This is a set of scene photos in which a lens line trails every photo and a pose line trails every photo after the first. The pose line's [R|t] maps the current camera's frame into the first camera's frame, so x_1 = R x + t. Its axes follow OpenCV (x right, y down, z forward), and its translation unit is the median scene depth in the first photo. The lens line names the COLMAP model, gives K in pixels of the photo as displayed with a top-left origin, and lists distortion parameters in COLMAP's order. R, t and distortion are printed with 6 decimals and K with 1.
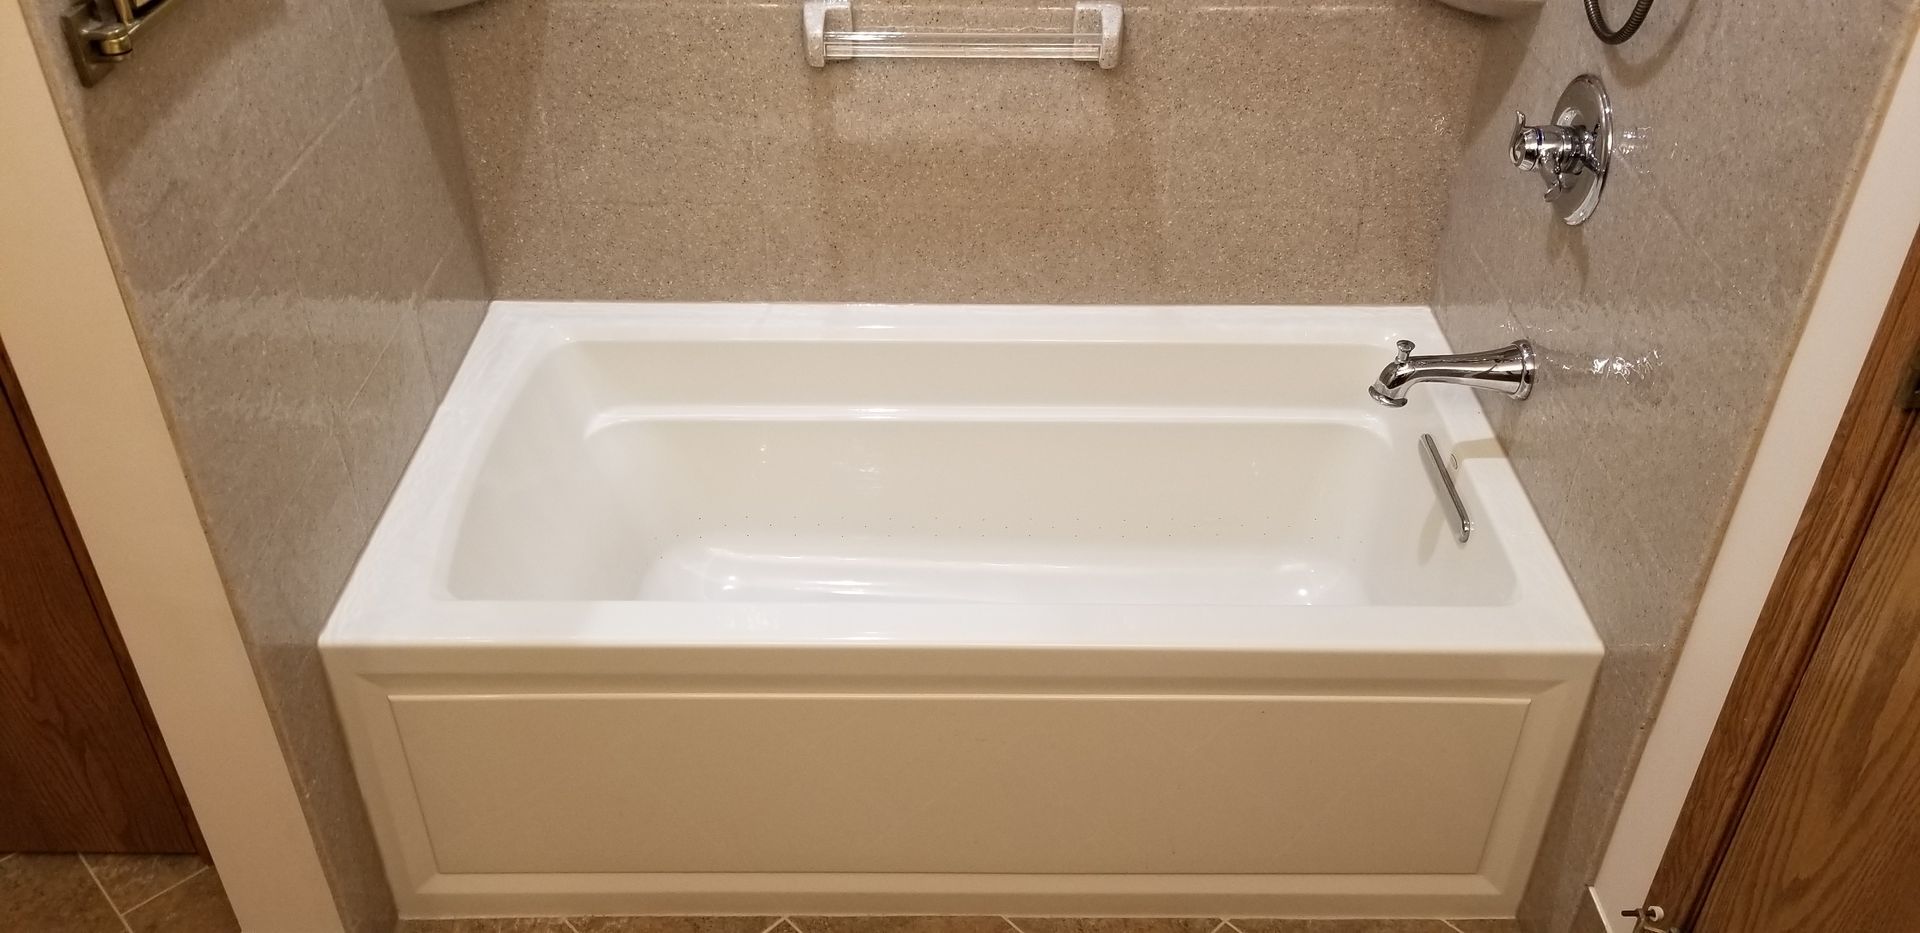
lens RADIAL K [[1522.3, 0, 950.1], [0, 1522.3, 457.0], [0, 0, 1]] dist [0.059657, -0.089590]
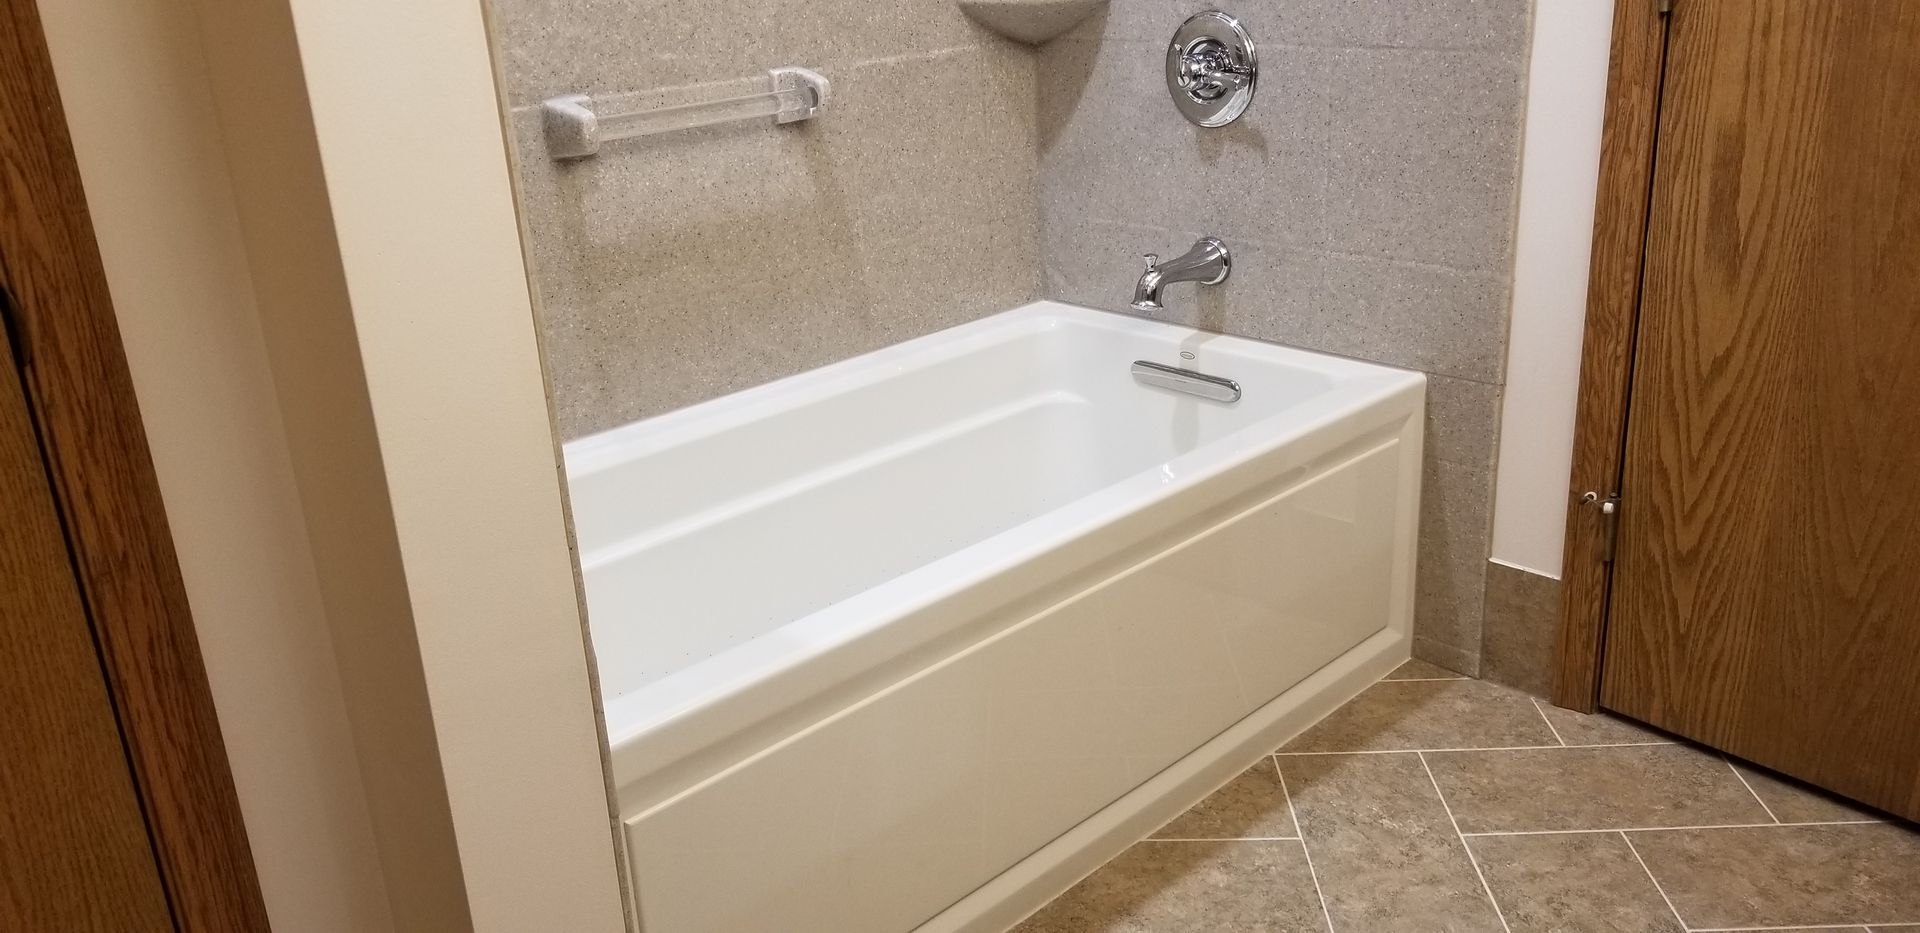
lens RADIAL K [[1522.3, 0, 961.3], [0, 1522.3, 477.2], [0, 0, 1]] dist [0.059657, -0.089590]
pose [[0.715808, -0.280728, 0.639383, -0.573117], [0.444957, 0.889040, -0.107800, 0.132395], [-0.538175, 0.361662, 0.761294, 0.197007]]
